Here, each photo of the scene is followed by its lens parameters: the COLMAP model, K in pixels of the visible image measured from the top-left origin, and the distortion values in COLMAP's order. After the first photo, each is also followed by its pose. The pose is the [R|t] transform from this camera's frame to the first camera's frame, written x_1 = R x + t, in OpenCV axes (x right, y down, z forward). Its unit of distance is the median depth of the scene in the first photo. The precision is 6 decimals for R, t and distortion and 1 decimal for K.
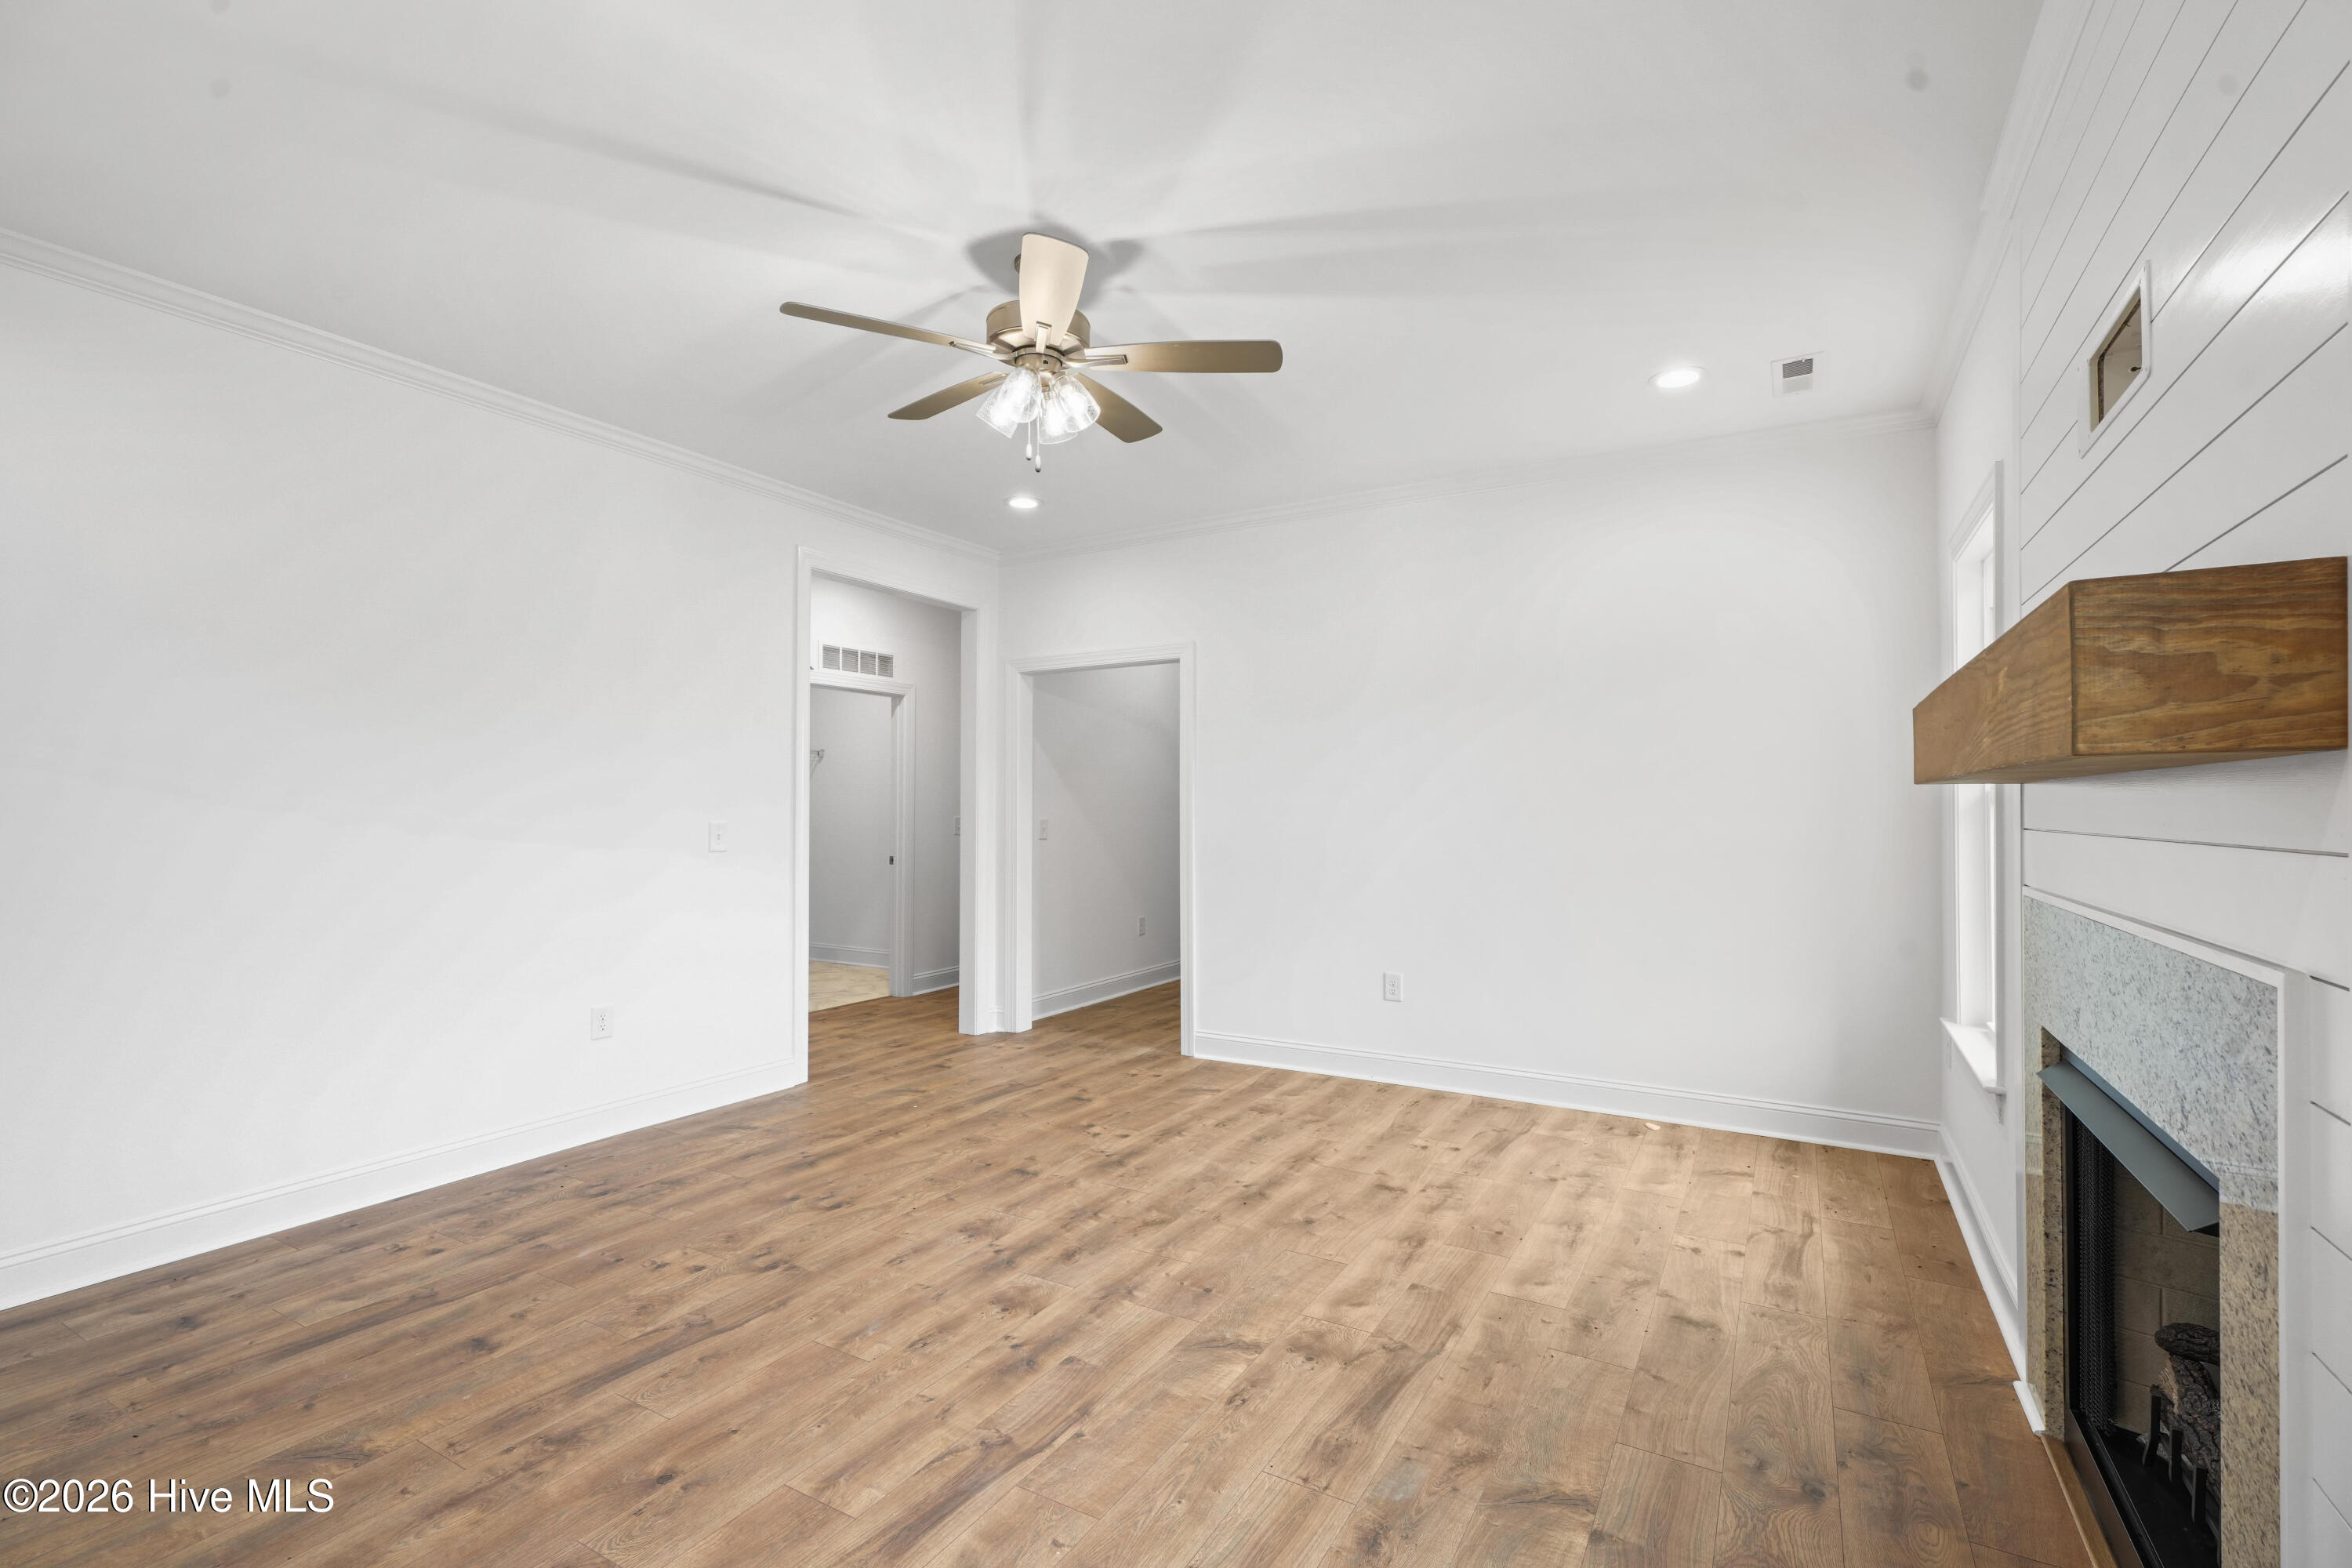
lens RADIAL K [[1075.3, 0, 1176.0], [0, 1075.3, 784.0], [0, 0, 1]] dist [-0.001167, -0.000031]
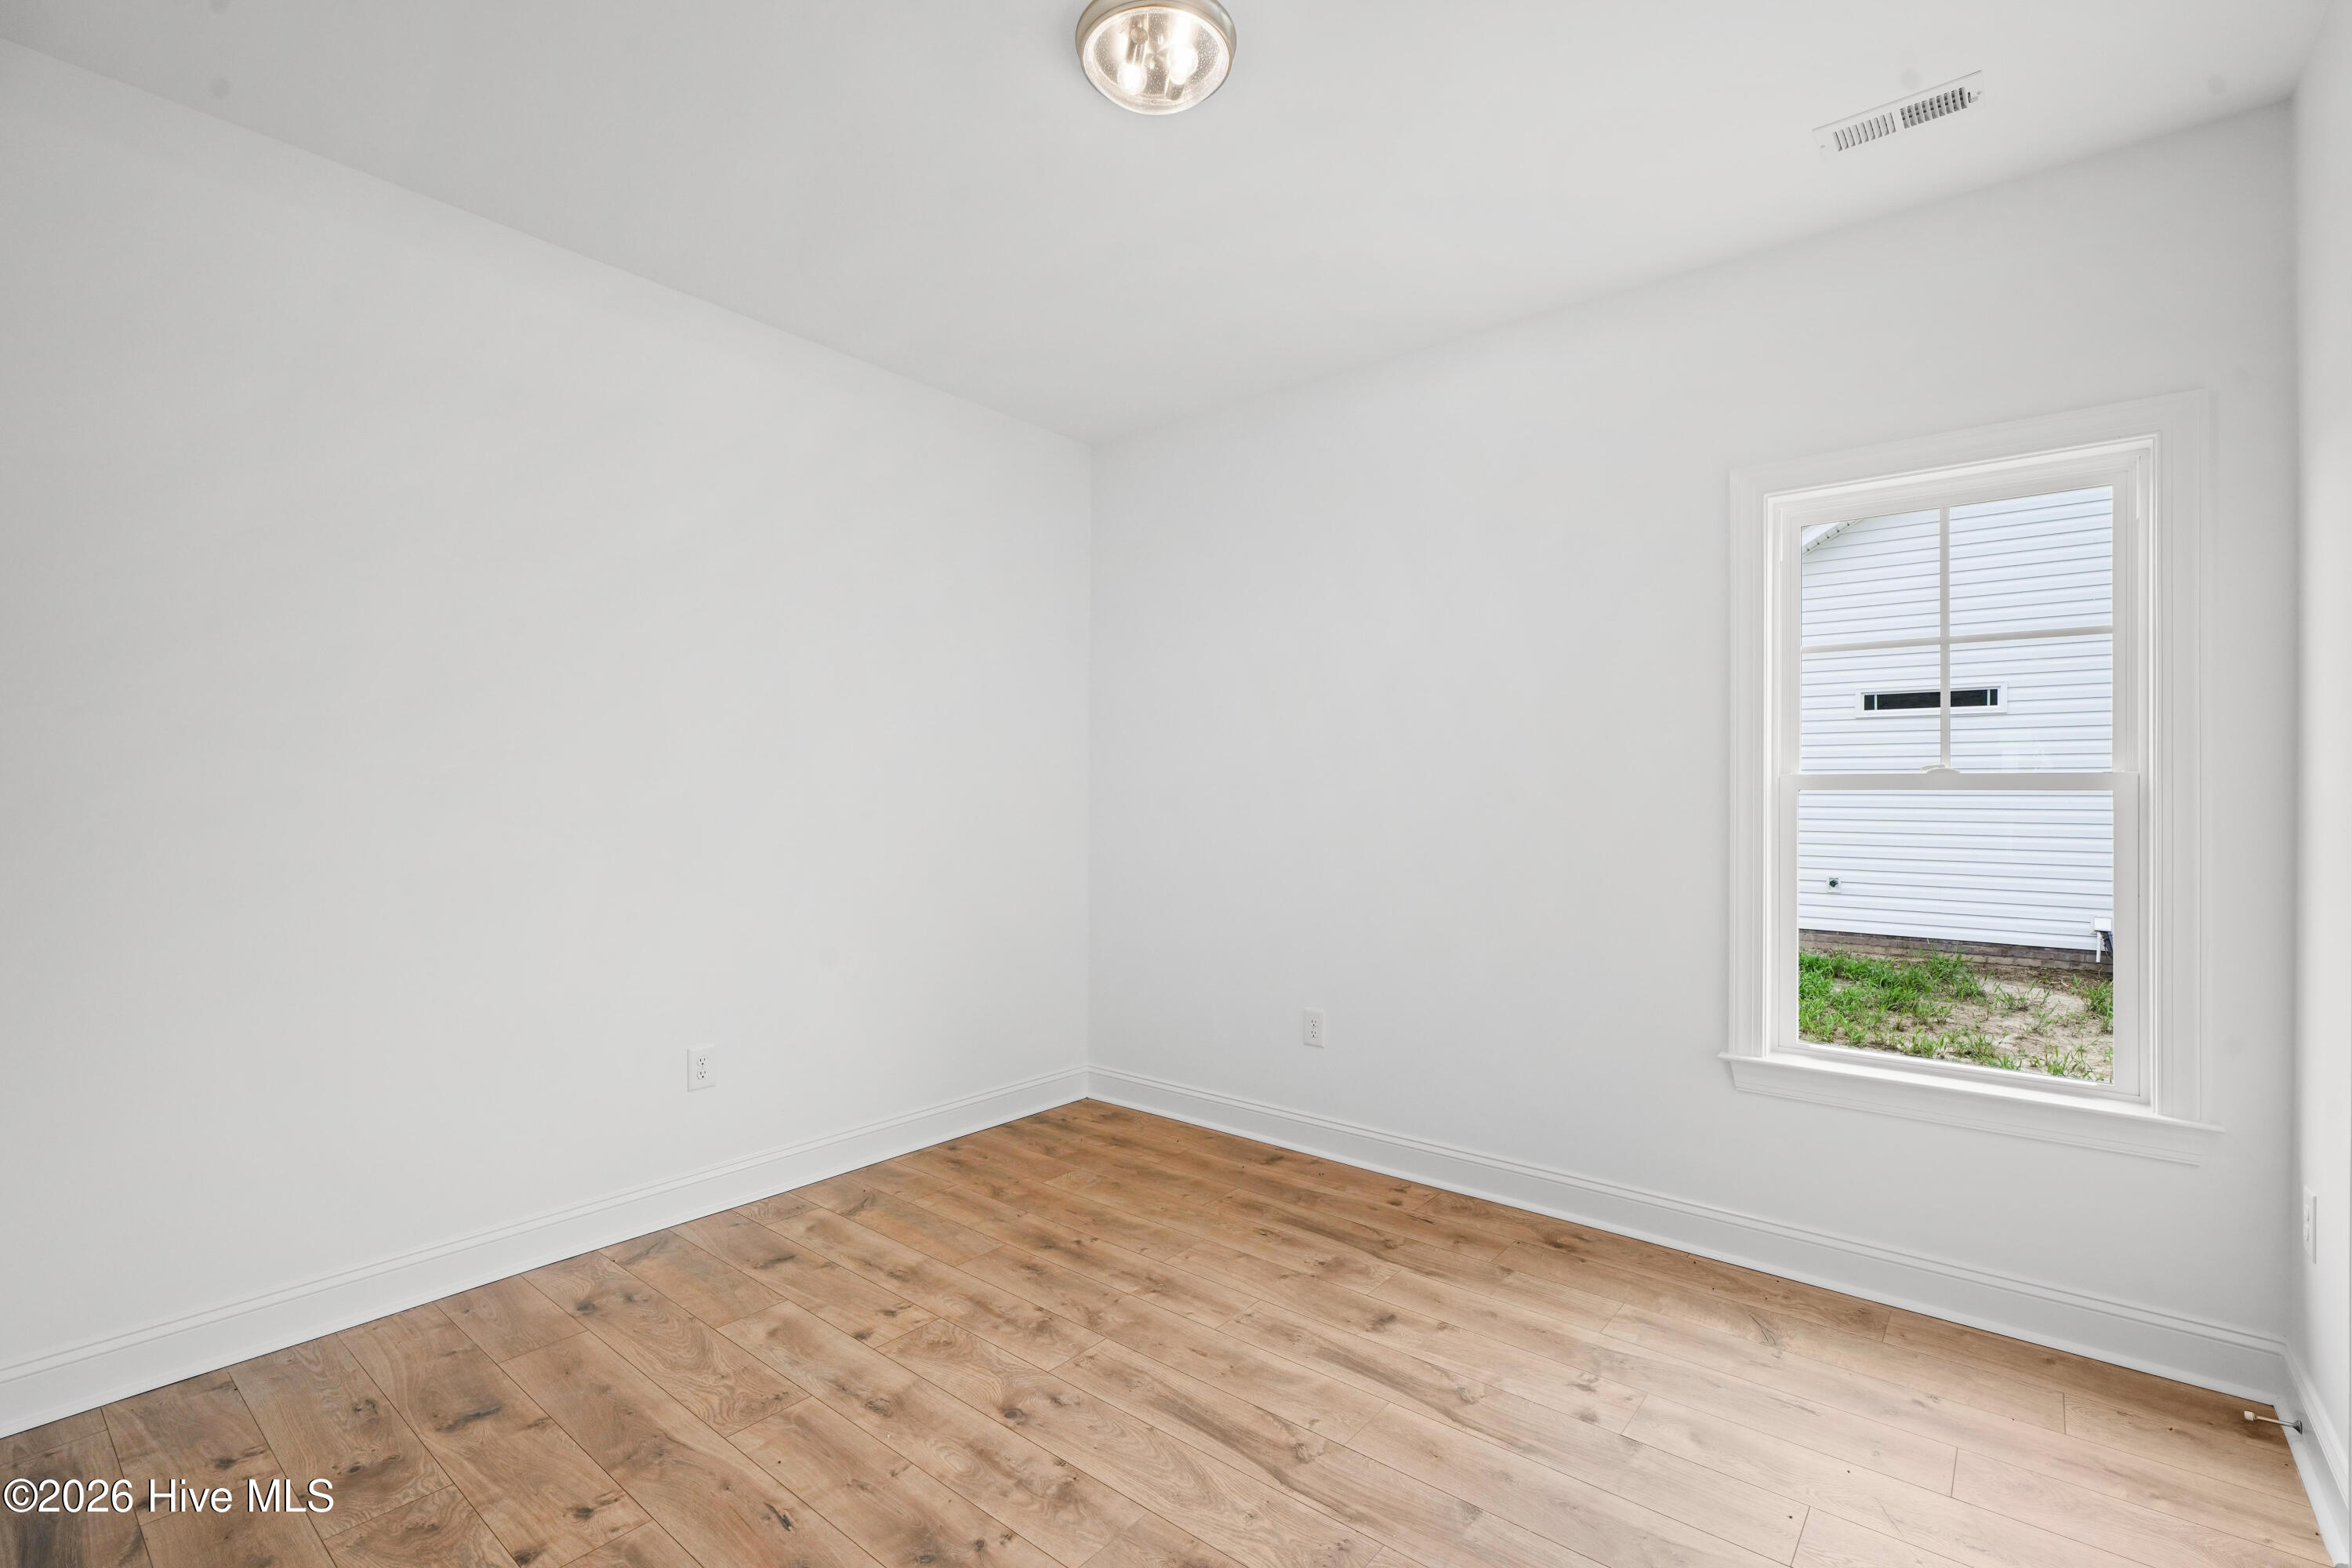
lens RADIAL K [[1075.3, 0, 1176.0], [0, 1075.3, 784.0], [0, 0, 1]] dist [-0.001167, -0.000031]
pose [[-0.181515, 0.005977, -0.983370, 1.017212], [0.017265, 0.999847, 0.002890, 0.017320], [0.983237, -0.016454, -0.181590, 1.440095]]
